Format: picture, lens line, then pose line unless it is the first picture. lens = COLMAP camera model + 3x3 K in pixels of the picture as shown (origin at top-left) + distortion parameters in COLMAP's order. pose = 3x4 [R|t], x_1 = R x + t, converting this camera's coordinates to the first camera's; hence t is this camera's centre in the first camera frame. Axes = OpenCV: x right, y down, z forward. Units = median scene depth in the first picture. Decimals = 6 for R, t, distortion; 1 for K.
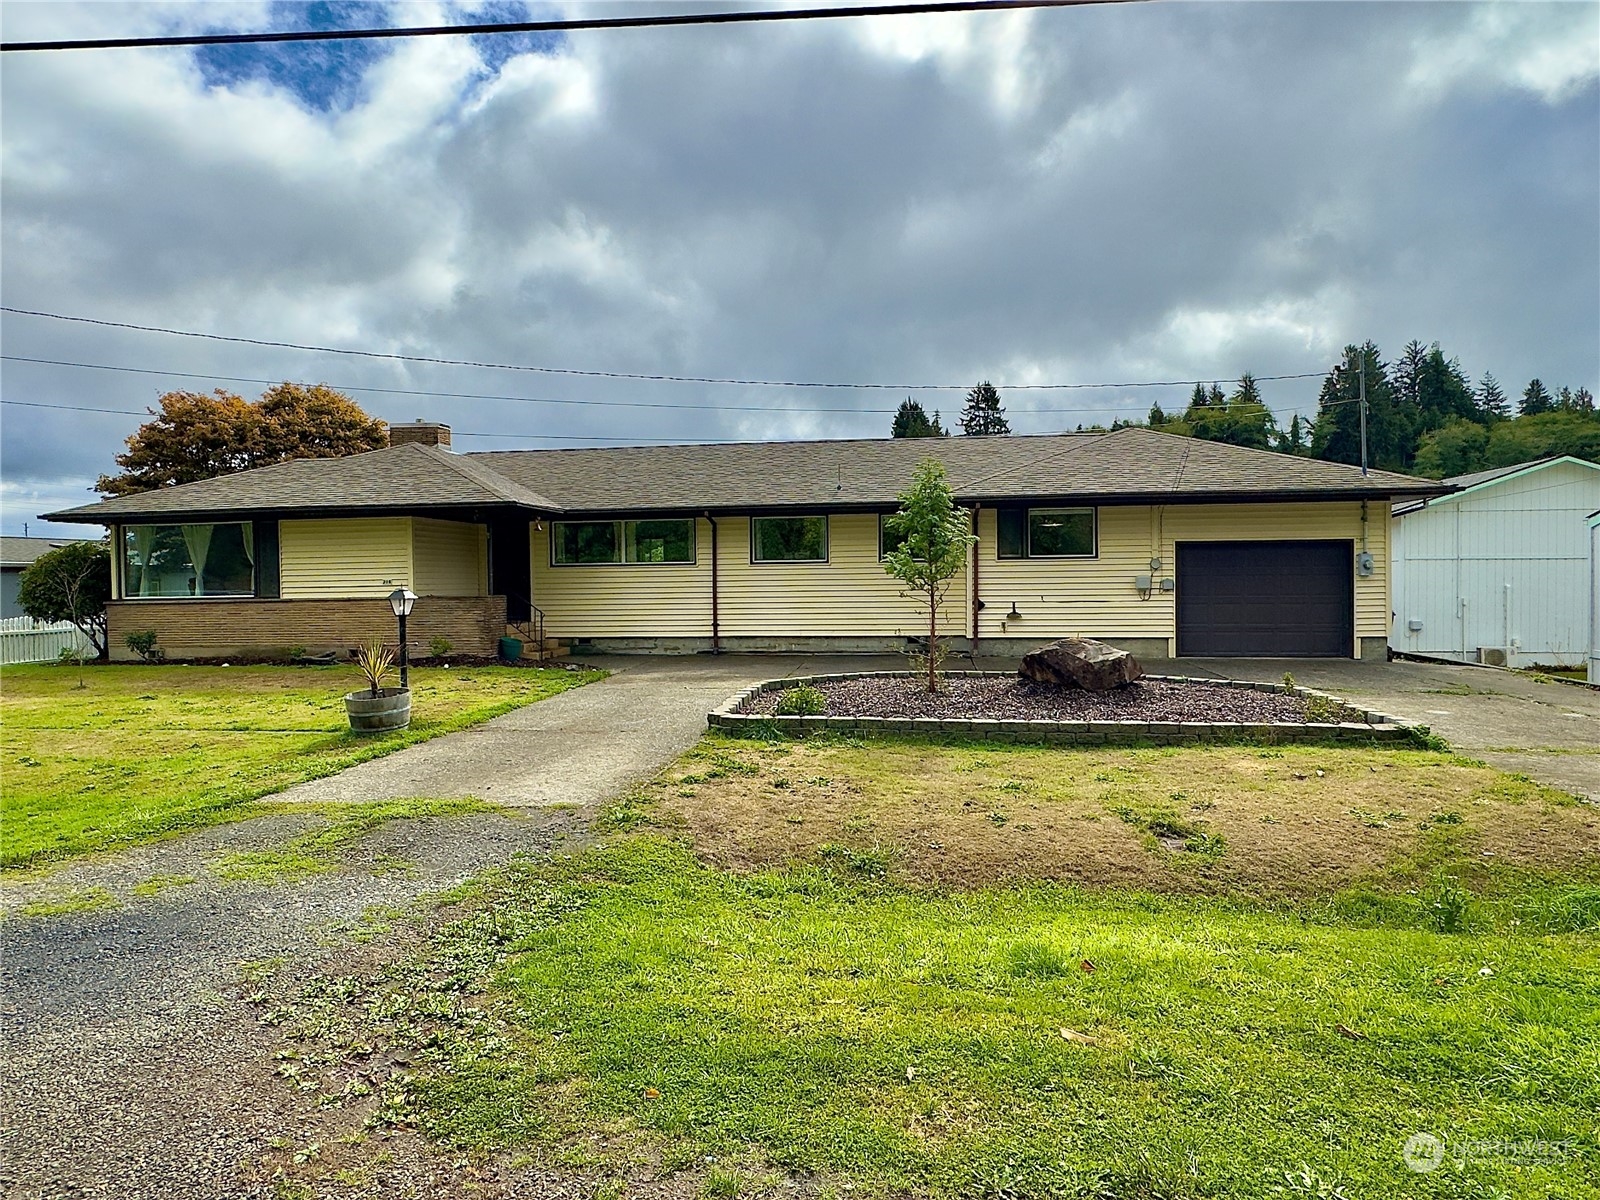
lens RADIAL K [[1022.2, 0, 800.0], [0, 1022.2, 600.0], [0, 0, 1]] dist [-0.112207, 0.183252]
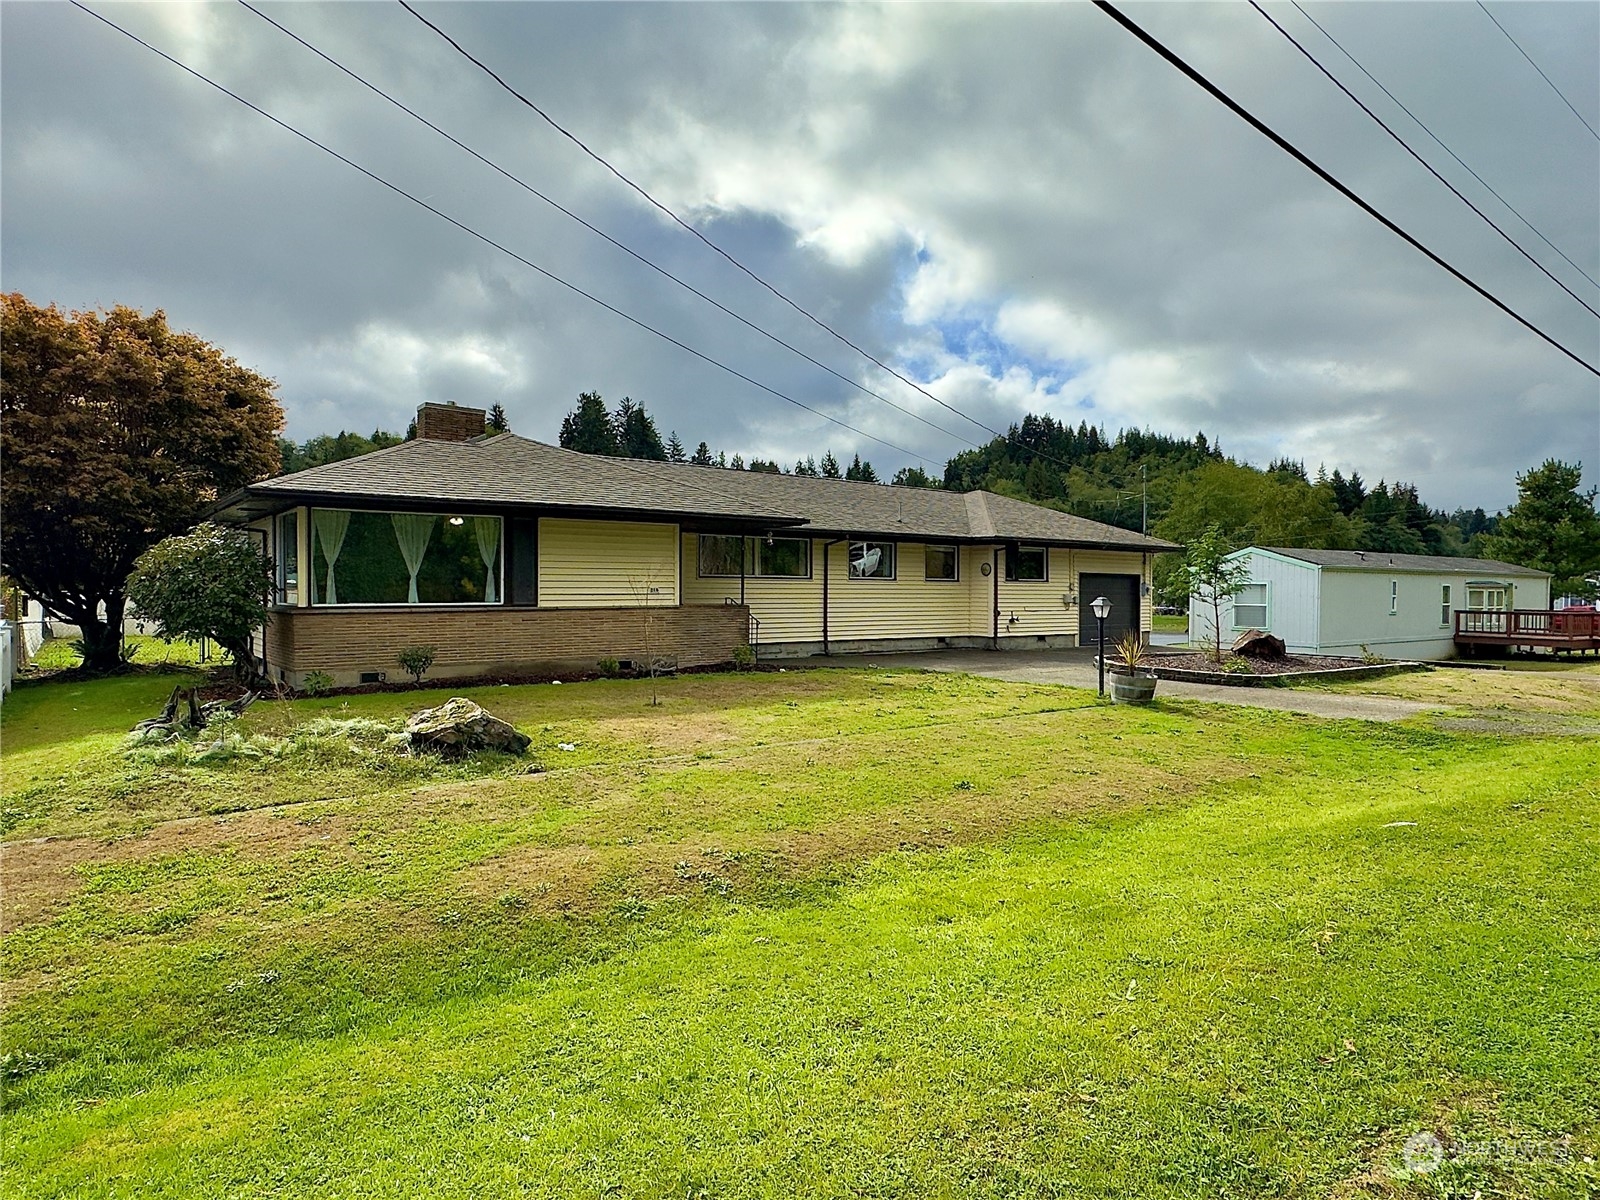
lens RADIAL K [[1022.2, 0, 800.0], [0, 1022.2, 600.0], [0, 0, 1]] dist [-0.112207, 0.183252]
pose [[0.682835, 0.008719, 0.730521, -0.986690], [0.002341, 0.999898, -0.014122, 0.005481], [-0.730569, 0.011353, 0.682744, 0.224472]]
